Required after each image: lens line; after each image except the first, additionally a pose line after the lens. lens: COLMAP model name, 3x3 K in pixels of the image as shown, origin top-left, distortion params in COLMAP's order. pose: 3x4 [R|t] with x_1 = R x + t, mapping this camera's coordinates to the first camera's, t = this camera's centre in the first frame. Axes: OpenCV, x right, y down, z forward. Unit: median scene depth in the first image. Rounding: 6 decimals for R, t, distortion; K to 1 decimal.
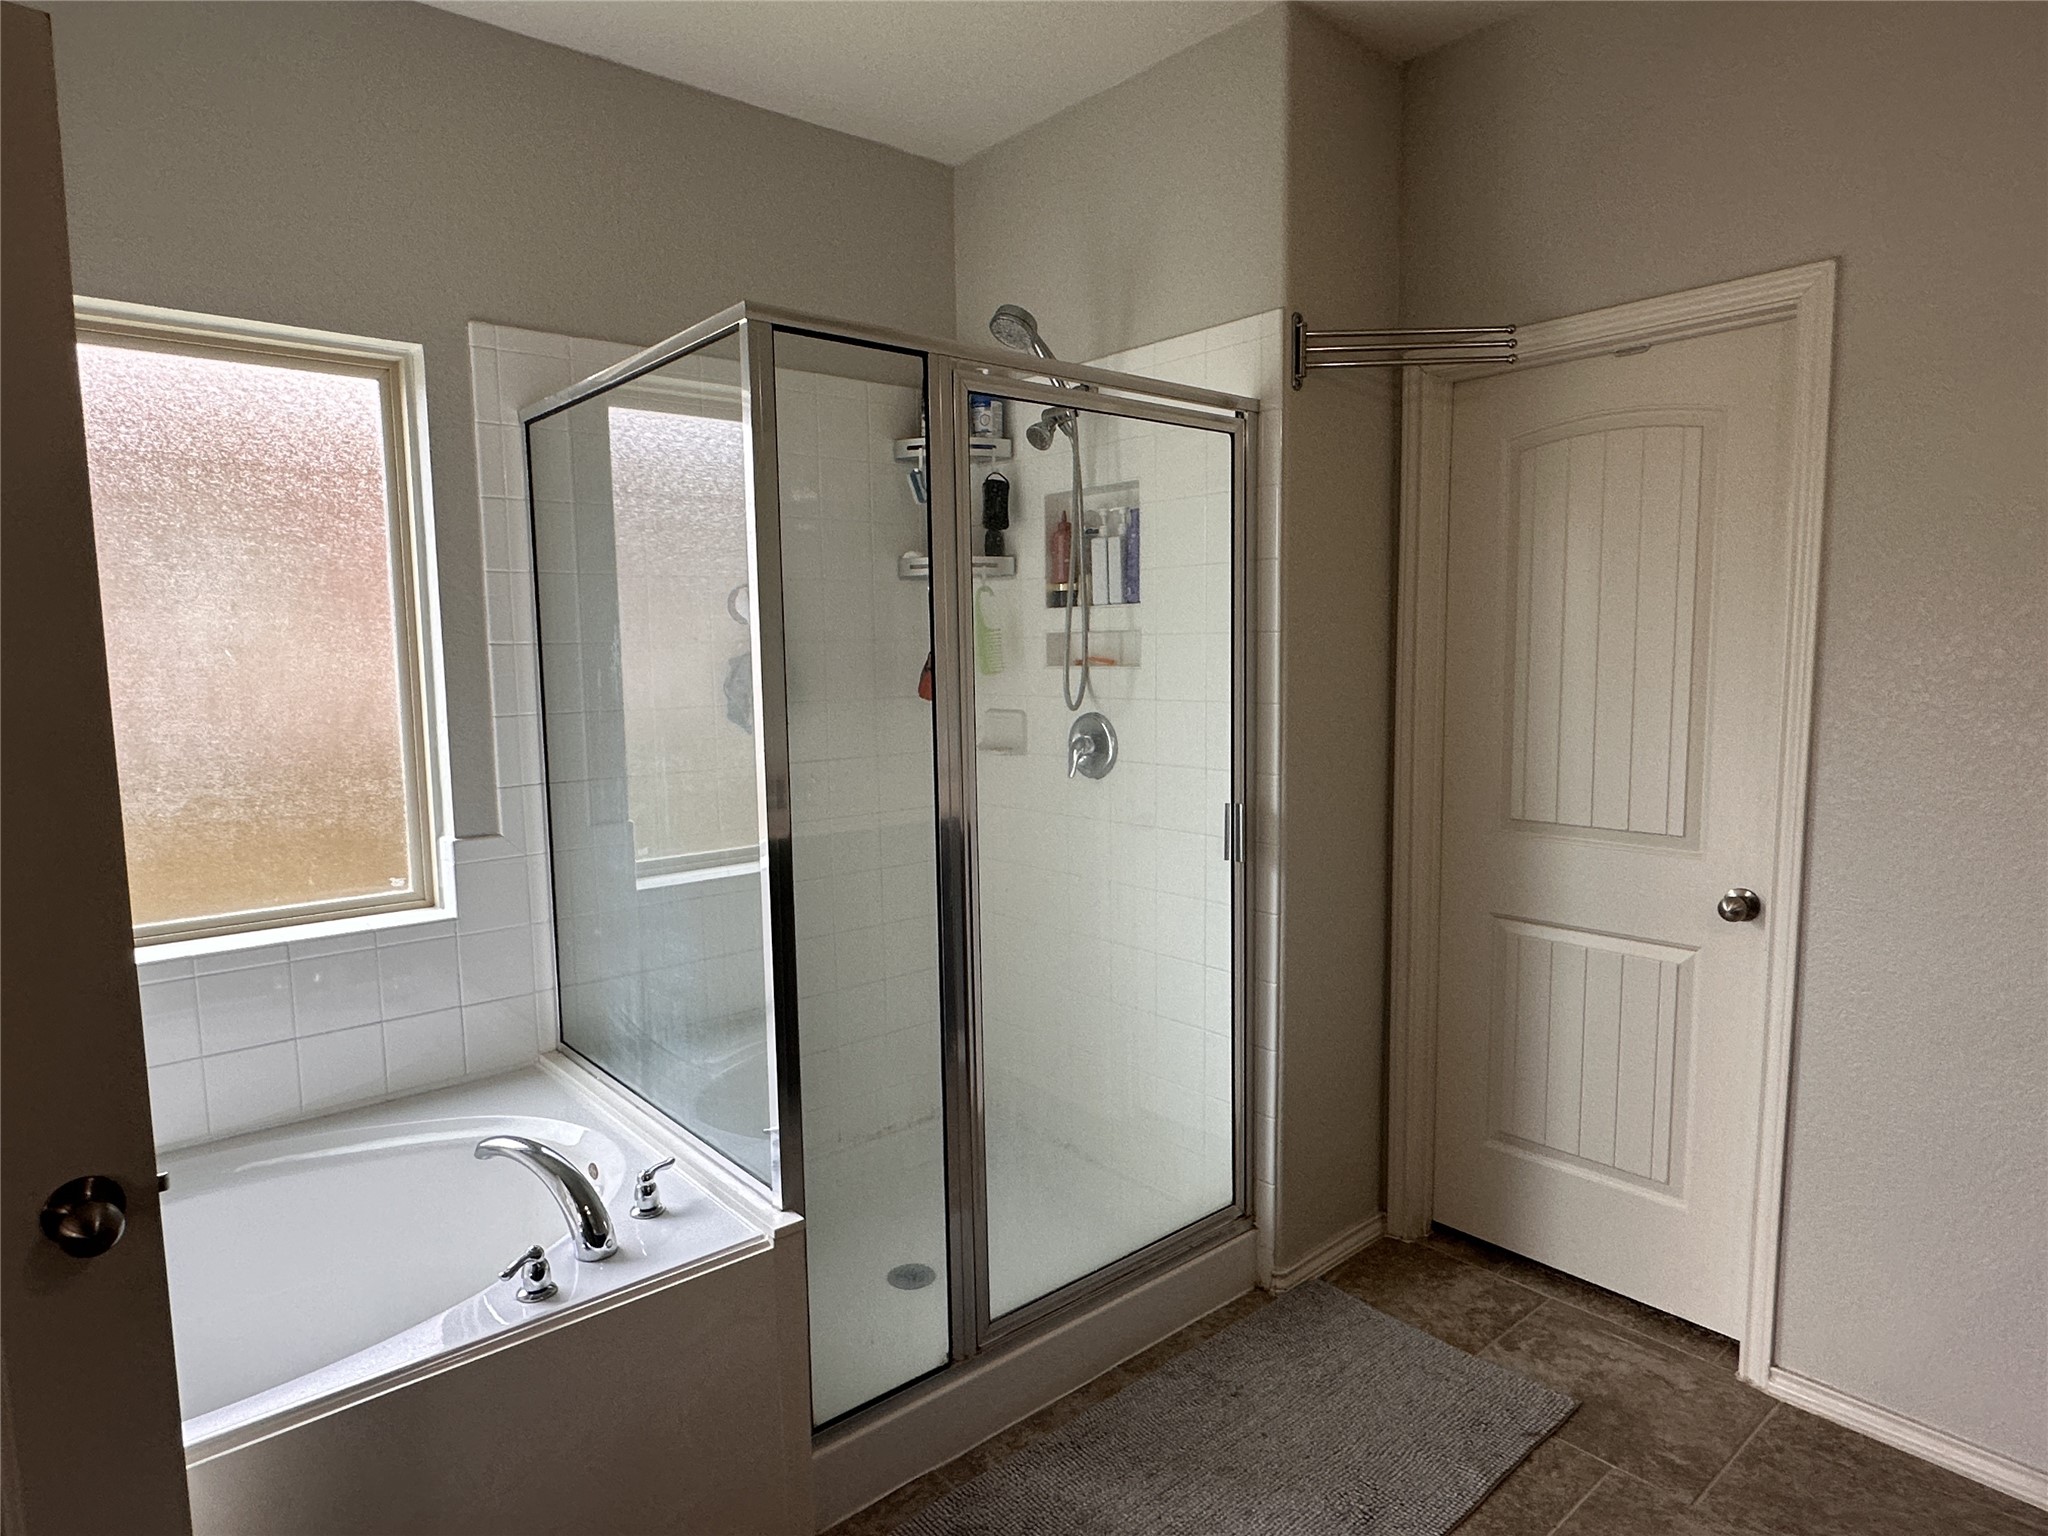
lens RADIAL K [[1189.1, 0, 1024.0], [0, 1189.1, 768.0], [0, 0, 1]] dist [-0.002752, 0.000220]
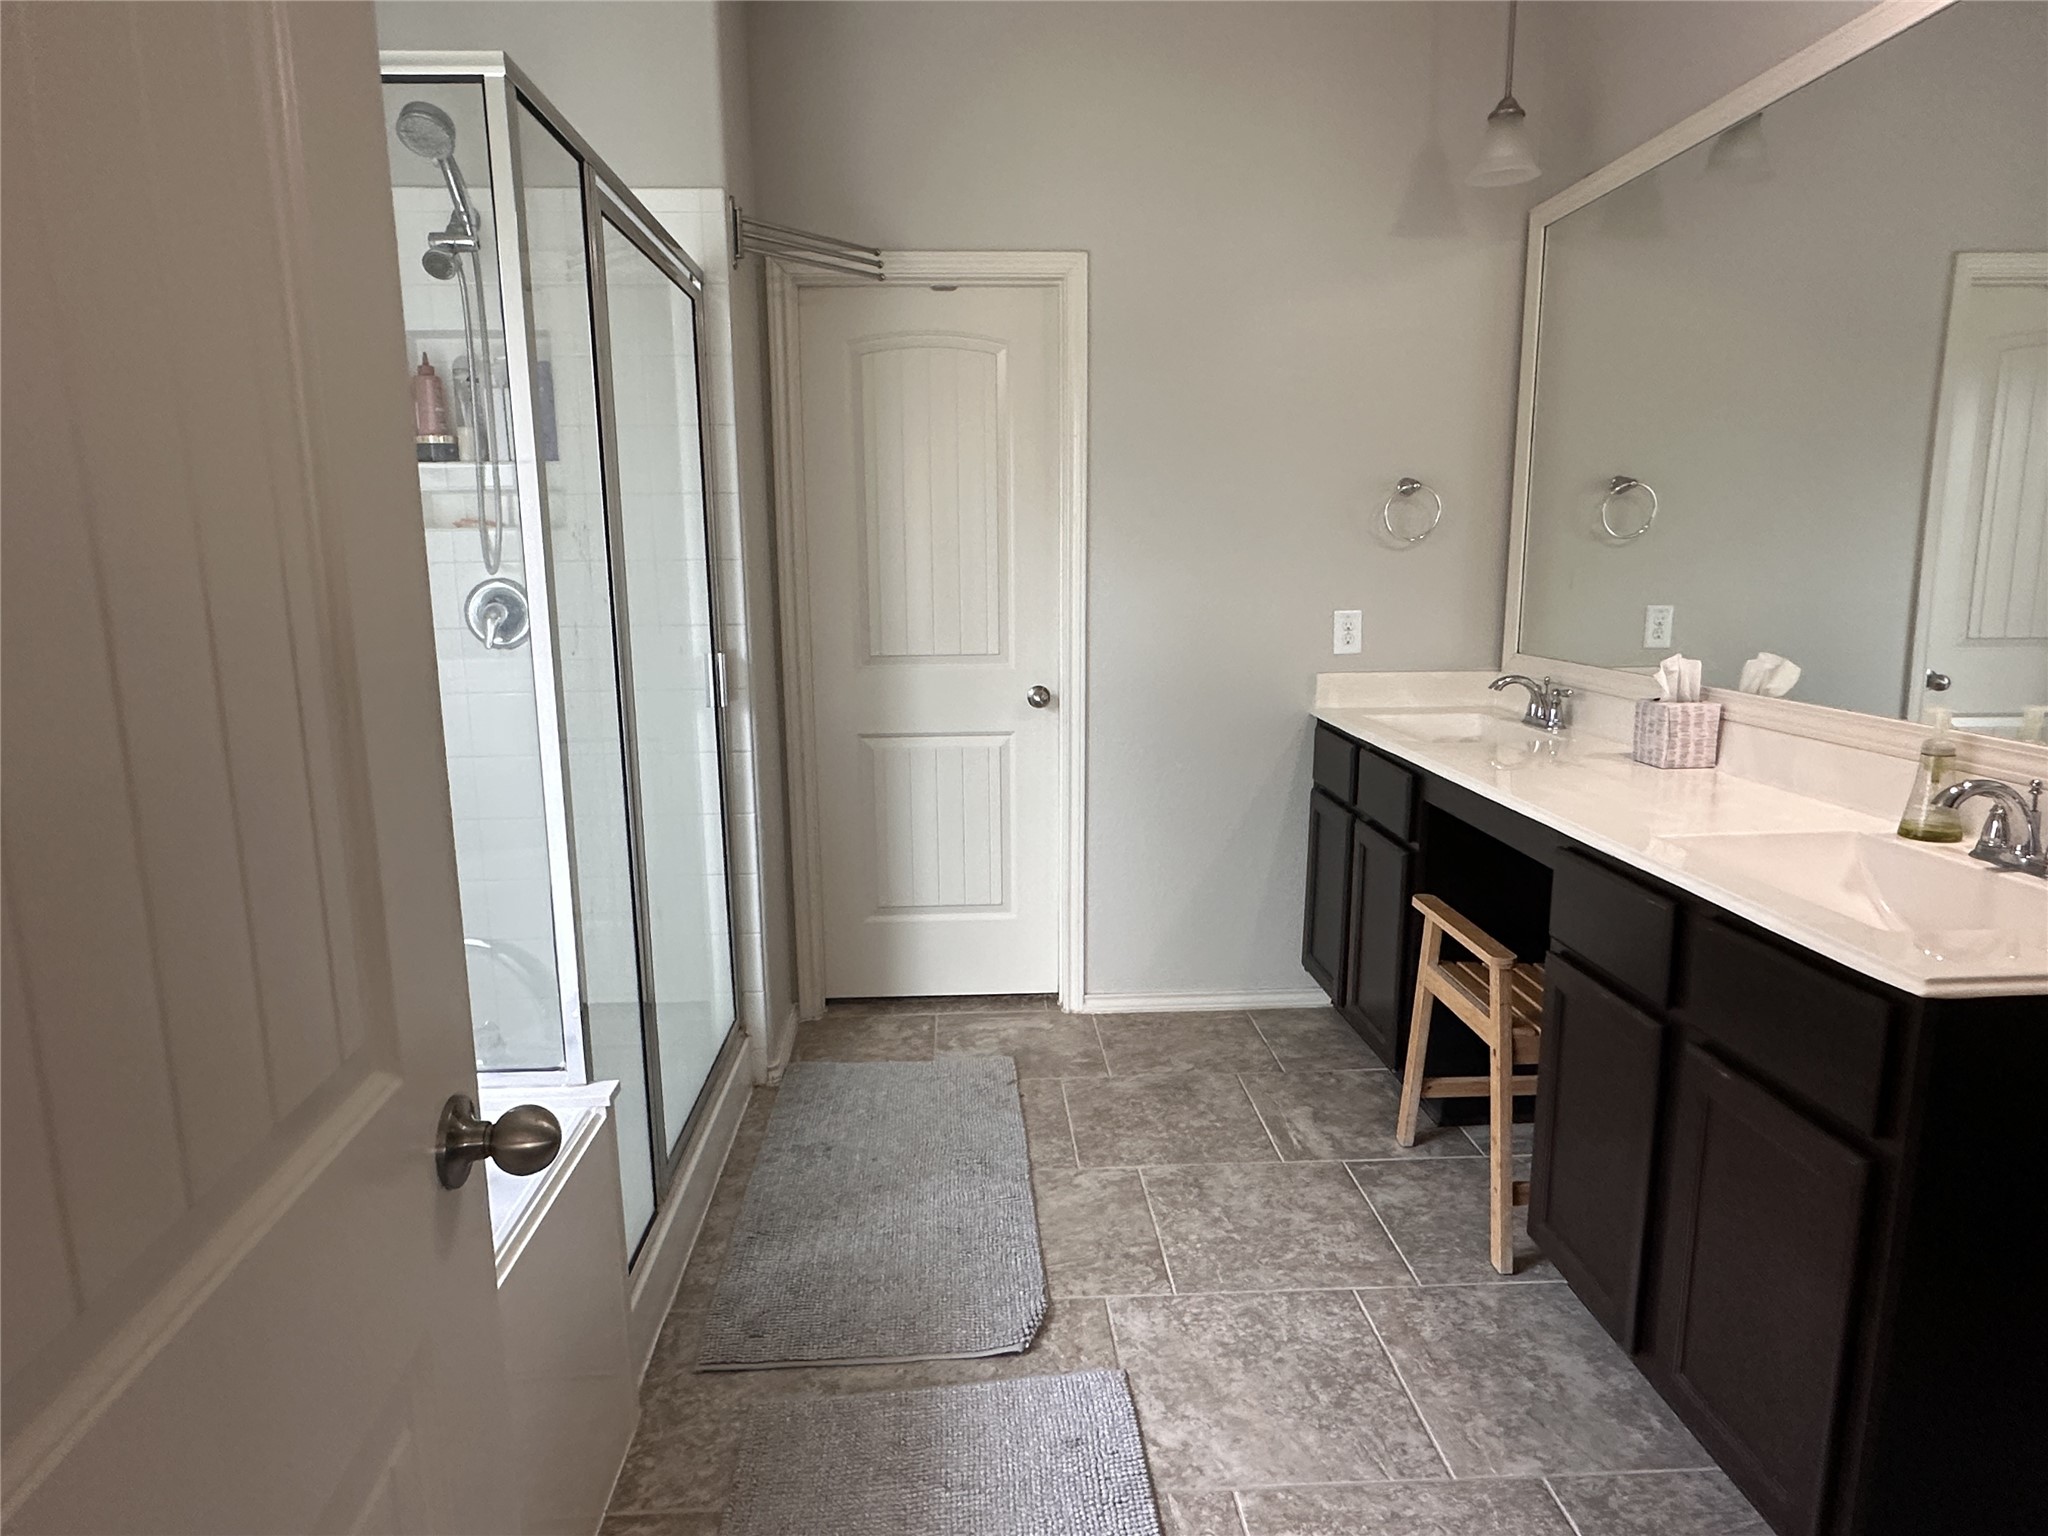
lens RADIAL K [[1170.1, 0, 1024.0], [0, 1170.1, 768.0], [0, 0, 1]] dist [-0.001497, 0.000133]
pose [[0.606133, -0.133353, 0.784104, -0.520118], [0.083489, 0.991066, 0.104012, 0.049360], [-0.790969, 0.002419, 0.611851, 0.133057]]
